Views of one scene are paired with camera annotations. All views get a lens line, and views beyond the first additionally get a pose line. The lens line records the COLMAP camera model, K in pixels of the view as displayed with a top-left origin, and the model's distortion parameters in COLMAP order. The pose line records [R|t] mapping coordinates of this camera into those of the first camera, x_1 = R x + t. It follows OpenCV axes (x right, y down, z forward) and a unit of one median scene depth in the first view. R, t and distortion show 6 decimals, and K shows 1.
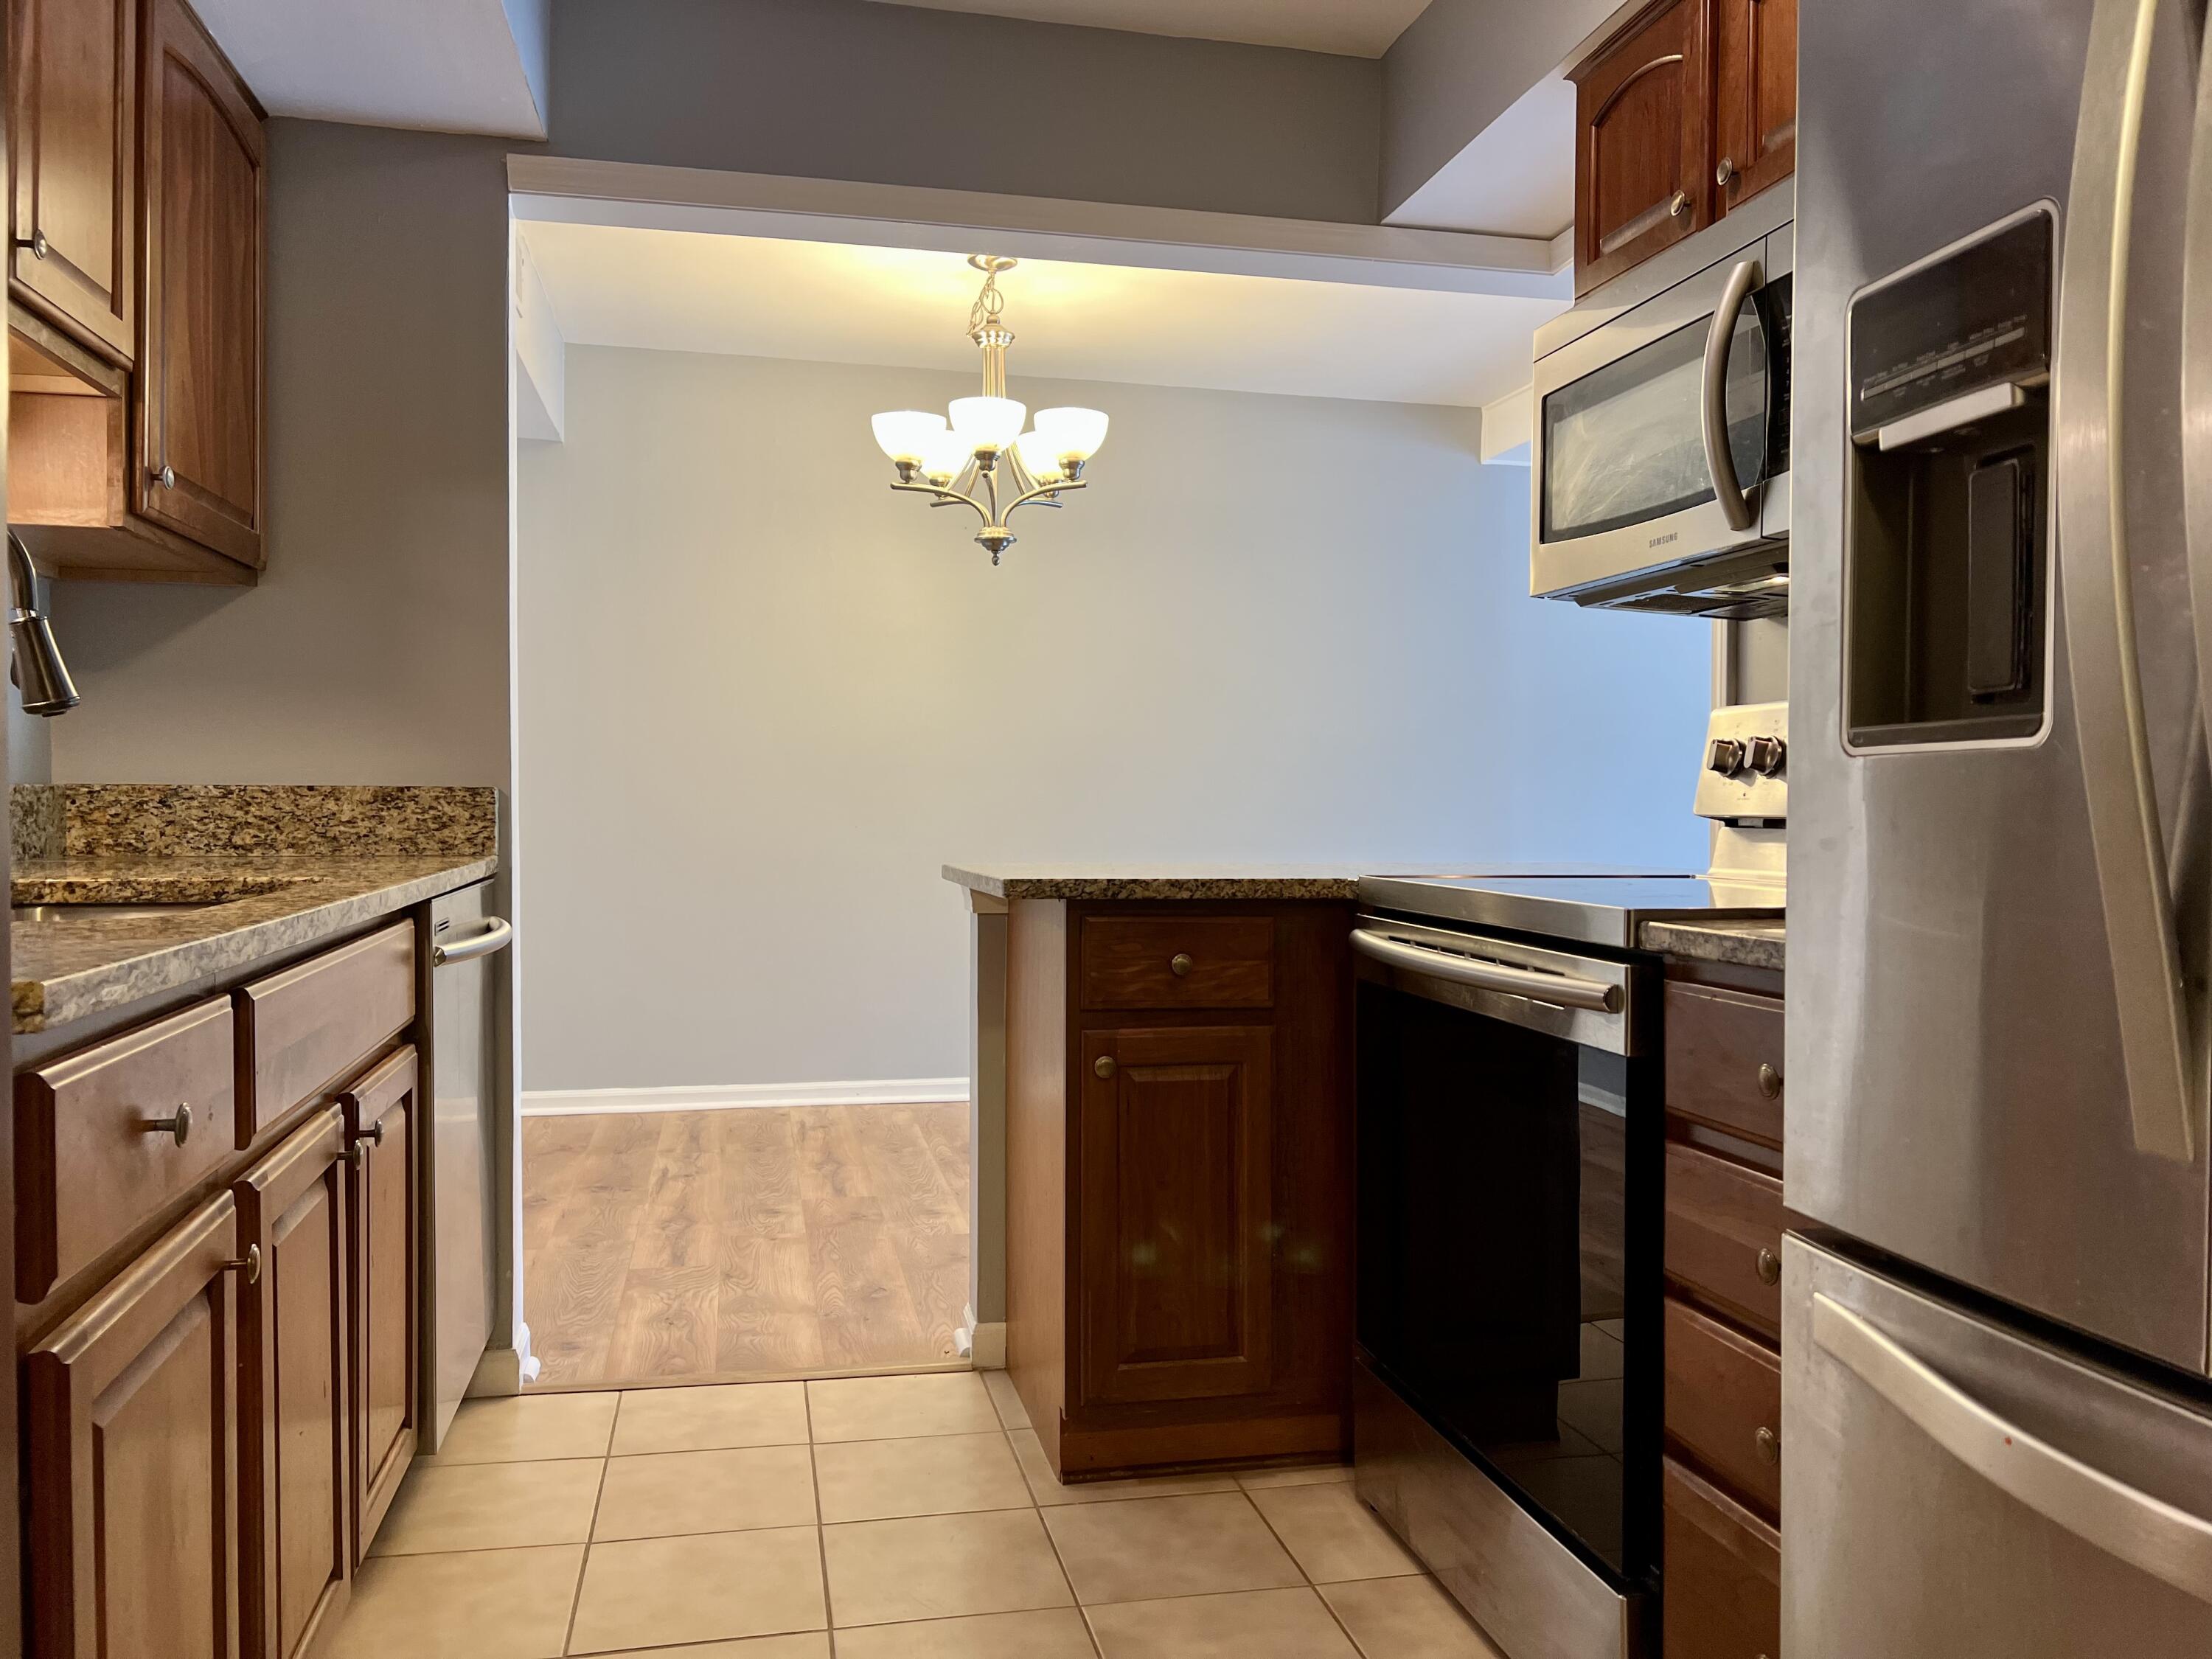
lens RADIAL K [[1645.9, 0, 1111.5], [0, 1645.9, 809.8], [0, 0, 1]] dist [0.026307, -0.032033]
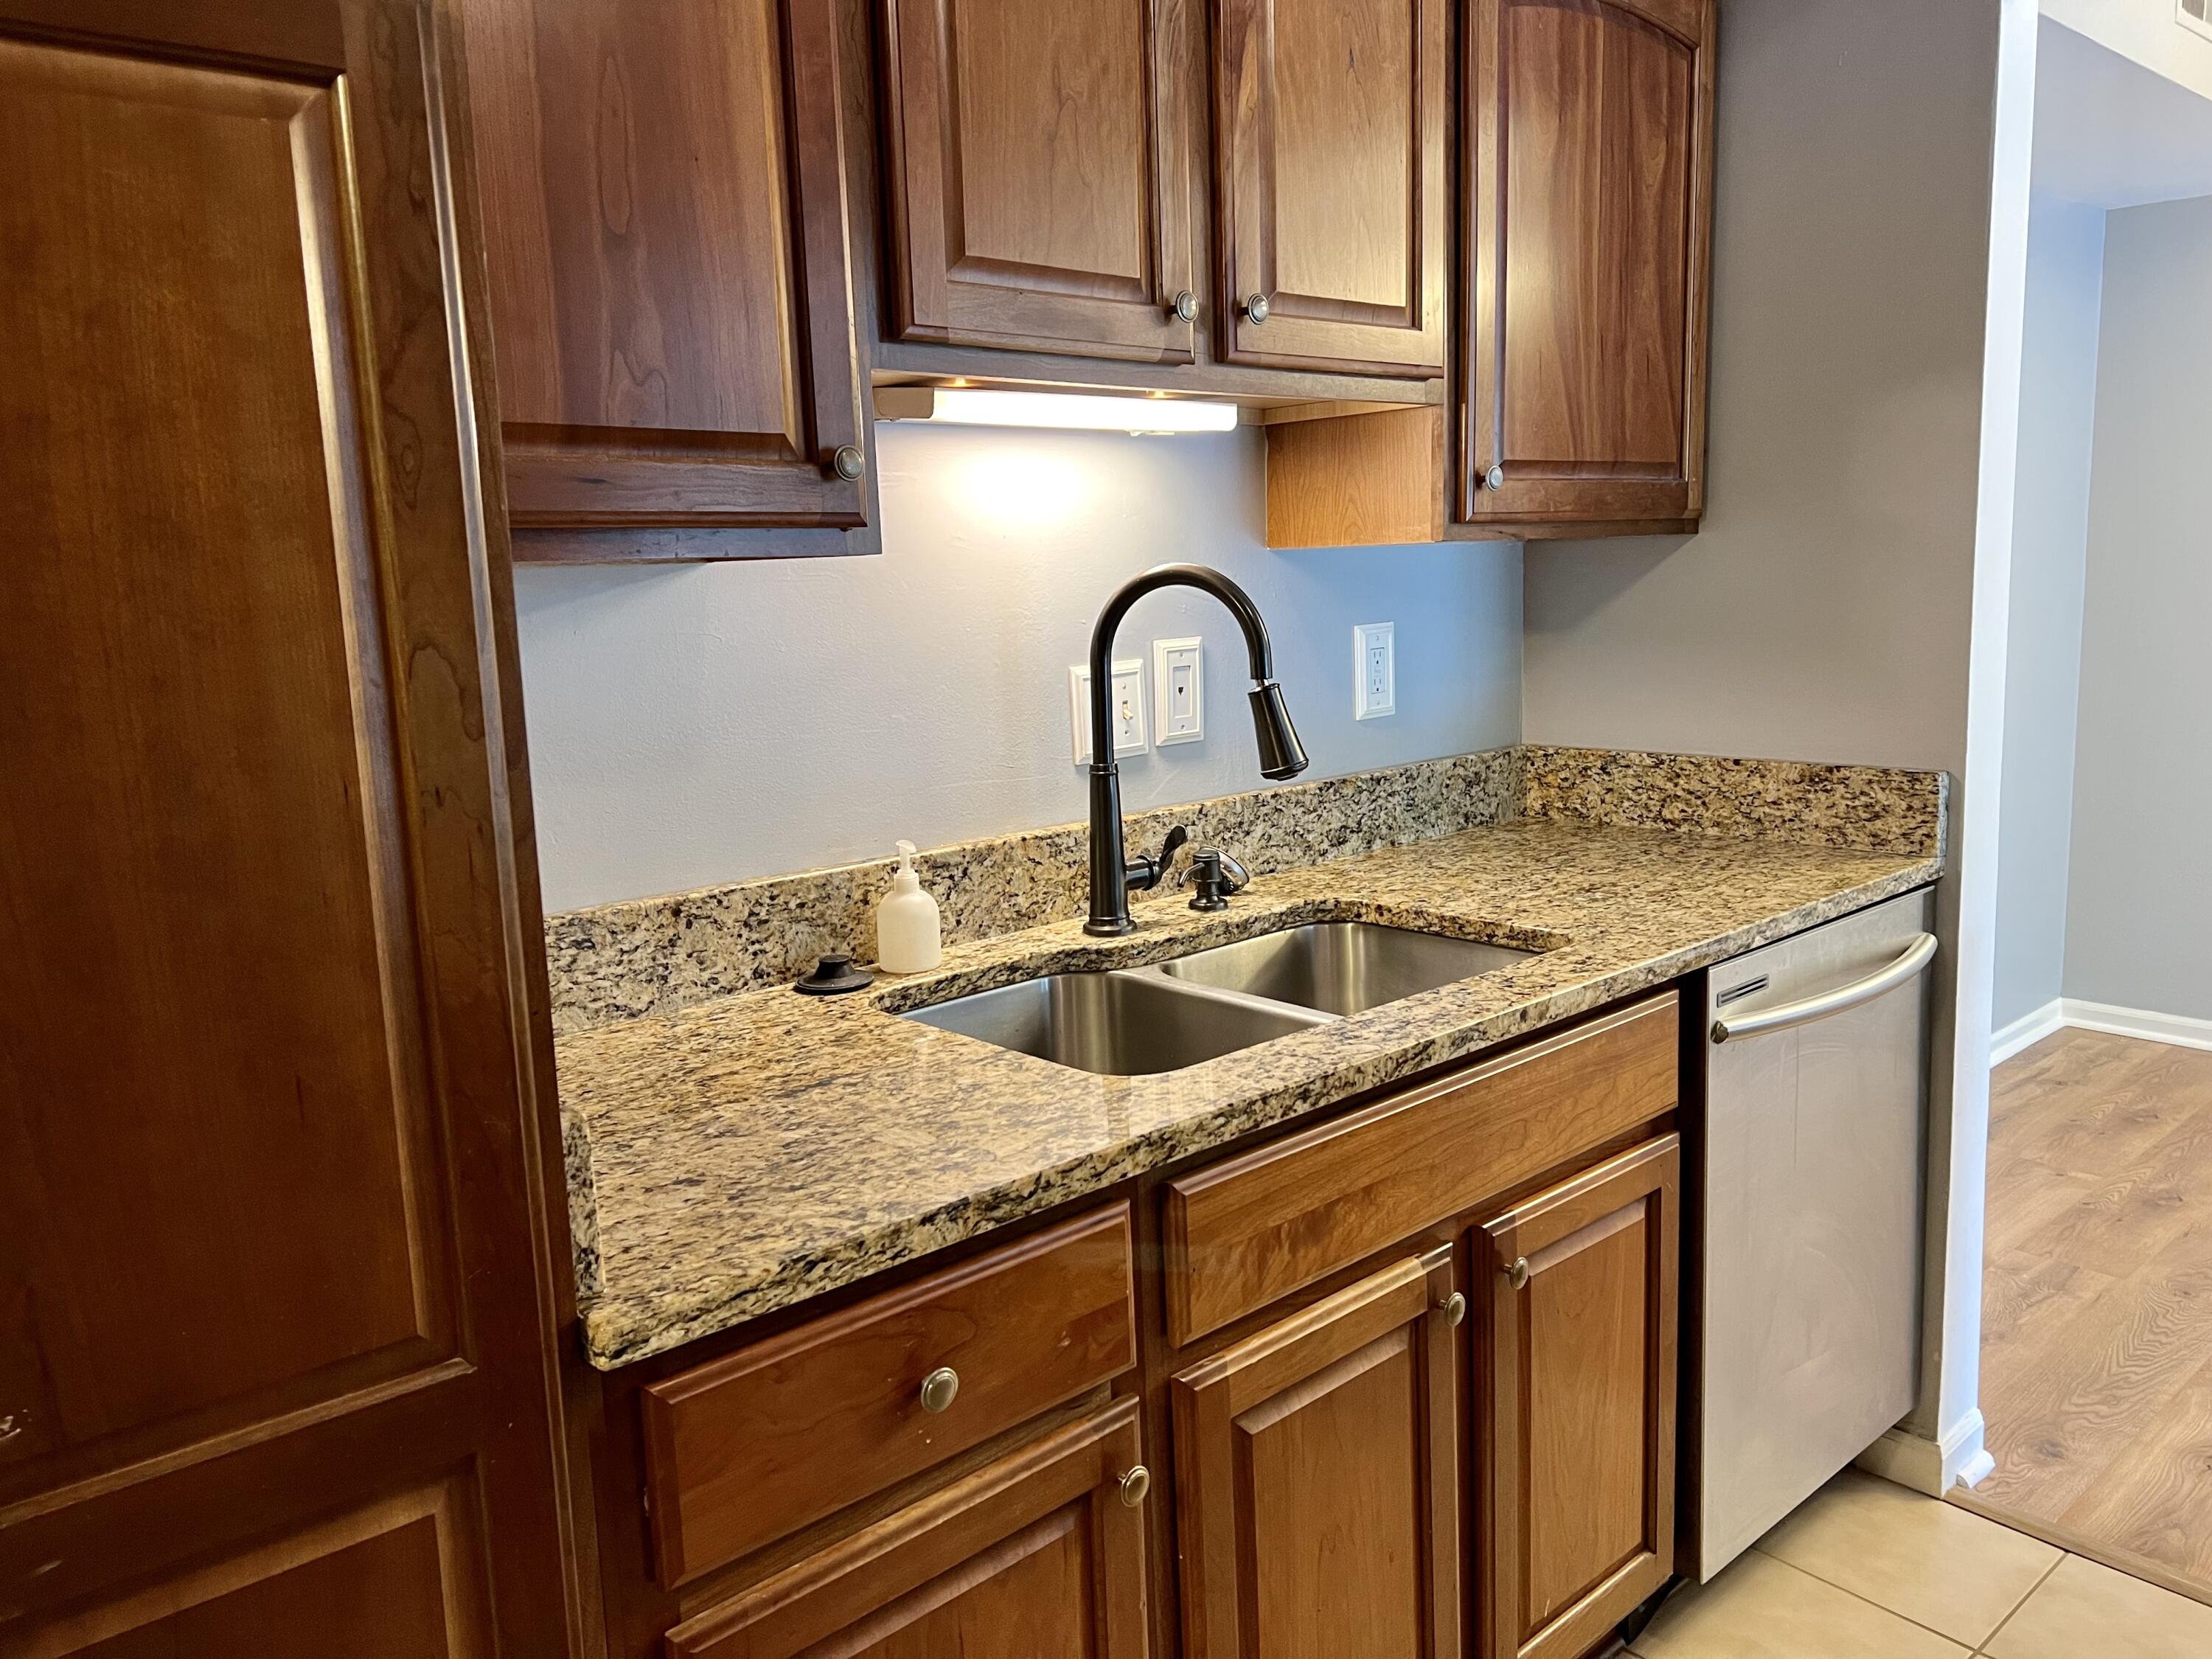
lens RADIAL K [[1645.9, 0, 1101.4], [0, 1645.9, 819.1], [0, 0, 1]] dist [0.026307, -0.032033]
pose [[0.497633, 0.101460, -0.861433, 0.118250], [0.025569, 0.990988, 0.131490, -0.109828], [0.867011, -0.087460, 0.490554, 0.263113]]
